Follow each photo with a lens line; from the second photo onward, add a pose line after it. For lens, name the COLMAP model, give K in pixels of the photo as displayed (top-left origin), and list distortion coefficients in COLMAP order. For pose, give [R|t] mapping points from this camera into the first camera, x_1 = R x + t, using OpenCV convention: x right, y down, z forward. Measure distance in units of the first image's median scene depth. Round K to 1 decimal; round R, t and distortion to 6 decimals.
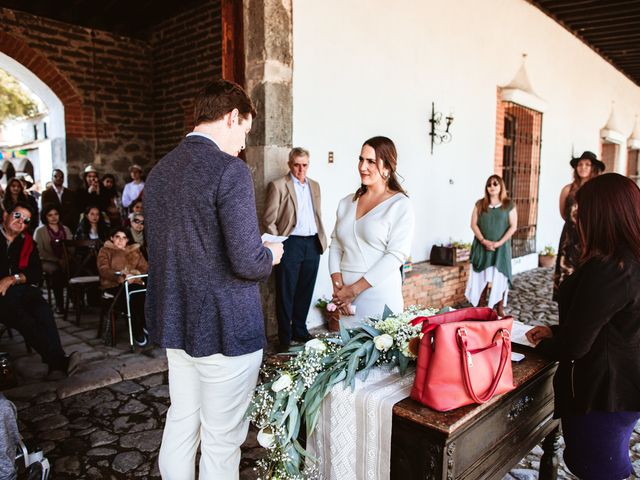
lens RADIAL K [[493.8, 0, 320.0], [0, 493.8, 240.0], [0, 0, 1]] dist [-0.051082, 0.050483]
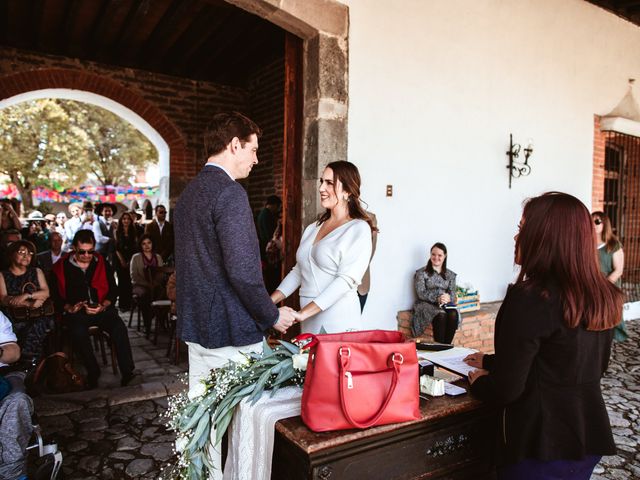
lens RADIAL K [[493.8, 0, 320.0], [0, 493.8, 240.0], [0, 0, 1]] dist [-0.051082, 0.050483]
pose [[0.970767, 0.015946, -0.239494, 0.087243], [-0.034775, 0.996607, -0.074602, 0.007768], [0.237492, 0.080750, 0.968027, 0.004897]]
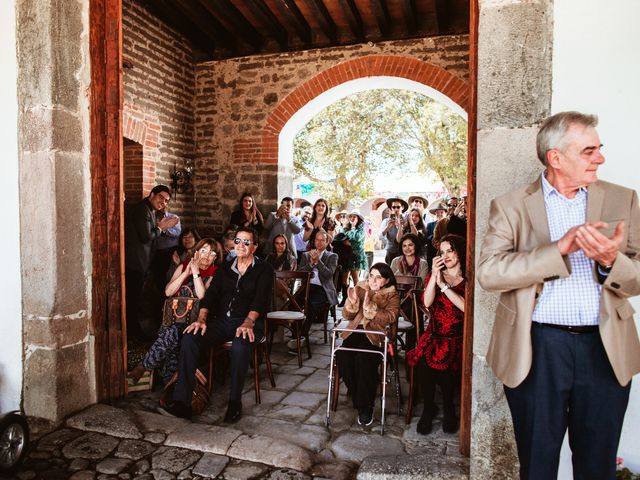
lens RADIAL K [[503.1, 0, 320.0], [0, 503.1, 240.0], [0, 0, 1]] dist [-0.060222, 0.064074]
pose [[0.425336, 0.033879, -0.904401, 0.185890], [-0.098128, 0.995134, -0.008872, -0.031747], [0.899700, 0.092521, 0.426591, 0.381554]]
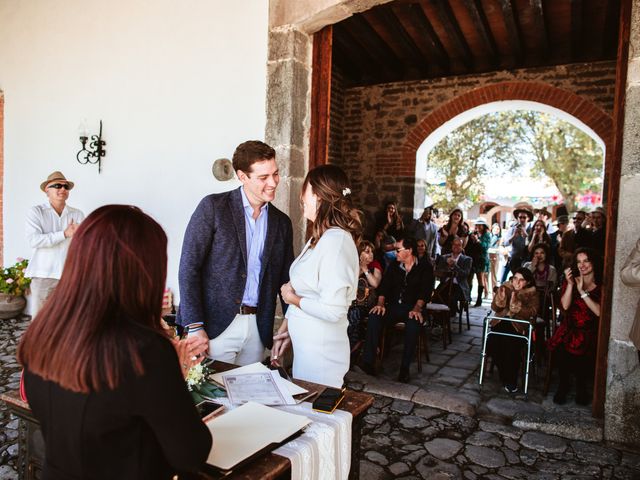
lens RADIAL K [[493.8, 0, 320.0], [0, 493.8, 240.0], [0, 0, 1]] dist [-0.051082, 0.050483]
pose [[0.237243, 0.049828, -0.970171, 0.296047], [-0.134769, 0.990715, 0.017927, -0.030178], [0.962057, 0.126496, 0.241756, 0.247379]]
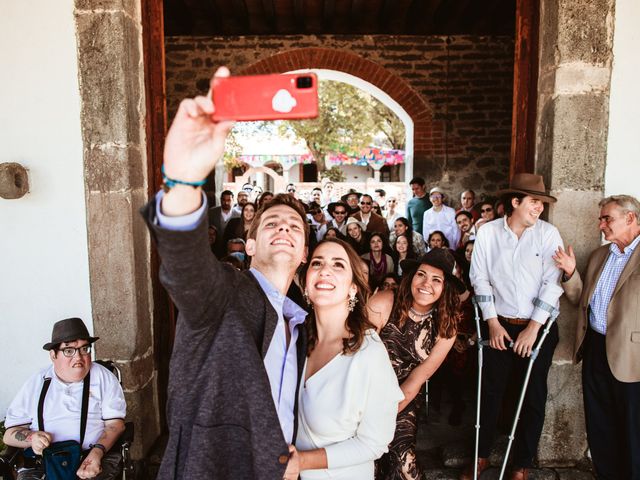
lens RADIAL K [[531.8, 0, 320.0], [0, 531.8, 240.0], [0, 0, 1]] dist [-0.046028, 0.043188]
pose [[0.682388, 0.078956, -0.726714, 0.126223], [-0.068861, 0.996672, 0.043626, -0.080237], [0.727740, 0.020272, 0.685554, 0.160687]]
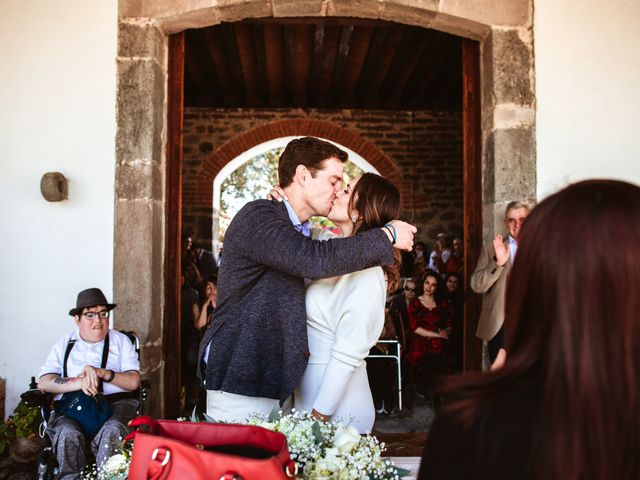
lens RADIAL K [[493.8, 0, 320.0], [0, 493.8, 240.0], [0, 0, 1]] dist [-0.051082, 0.050483]
pose [[0.709222, -0.026722, -0.704479, 0.163785], [-0.074011, 0.990937, -0.112097, -0.006003], [0.701090, 0.131641, 0.700816, 0.123038]]
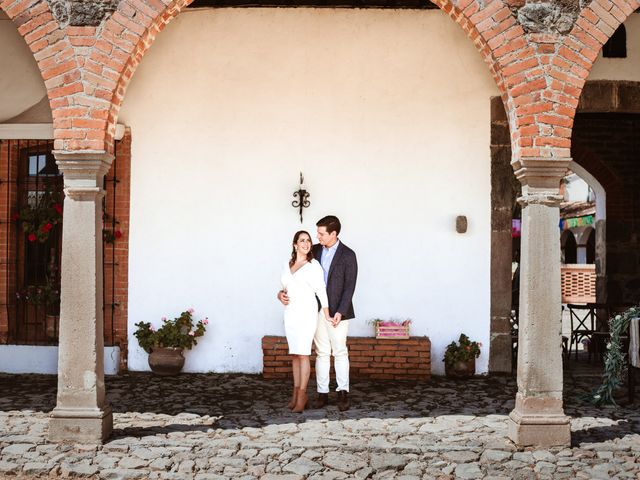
lens RADIAL K [[1045.3, 0, 320.0], [0, 1045.3, 240.0], [0, 0, 1]] dist [-0.110408, 0.127739]
pose [[0.693630, -0.017466, -0.720120, 0.746586], [-0.081571, 0.991371, -0.102616, 0.134873], [0.715698, 0.129919, 0.686220, -1.111120]]
